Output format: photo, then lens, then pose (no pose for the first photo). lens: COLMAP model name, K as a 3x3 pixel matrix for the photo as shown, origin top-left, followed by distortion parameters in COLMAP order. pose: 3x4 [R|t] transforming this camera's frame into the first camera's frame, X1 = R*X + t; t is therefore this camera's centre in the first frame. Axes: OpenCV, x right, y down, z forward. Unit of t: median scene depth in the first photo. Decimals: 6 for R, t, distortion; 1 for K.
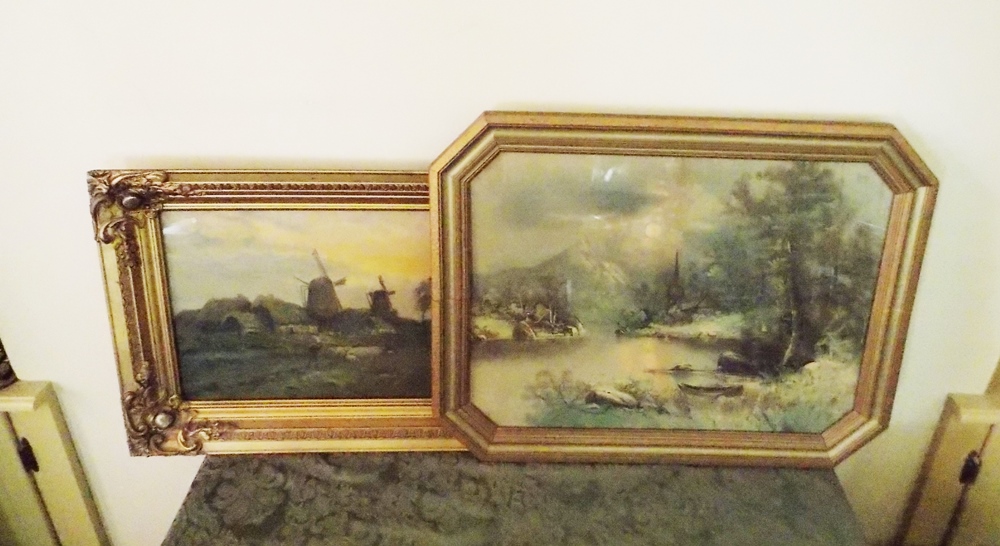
lens RADIAL K [[719.3, 0, 504.9], [0, 719.3, 268.1], [0, 0, 1]] dist [0.003850, 0.001609]
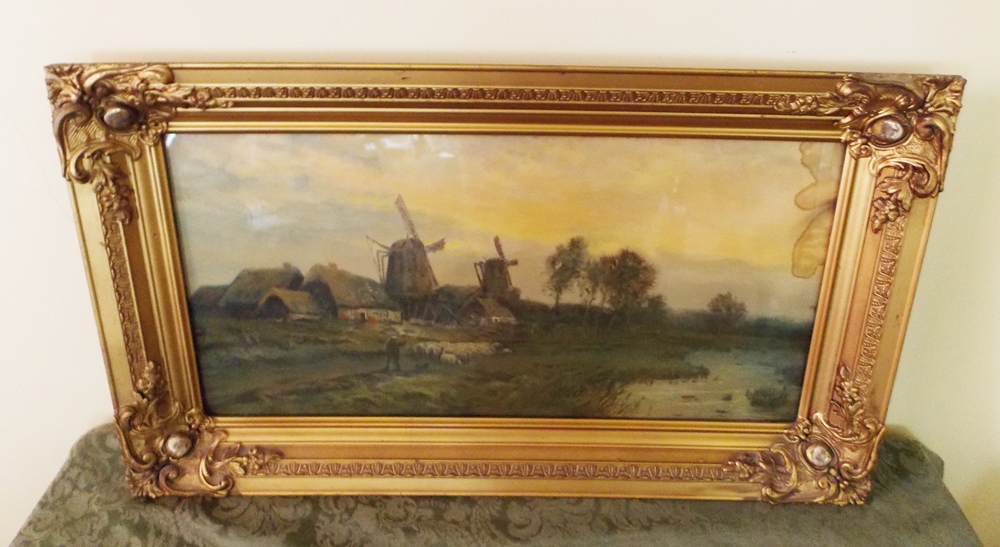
lens RADIAL K [[719.3, 0, 501.5], [0, 719.3, 273.1], [0, 0, 1]] dist [0.003850, 0.001609]
pose [[0.999123, 0.010328, -0.040585, -0.142166], [-0.007731, 0.997943, 0.063645, 0.001812], [0.041159, -0.063275, 0.997147, 0.343592]]
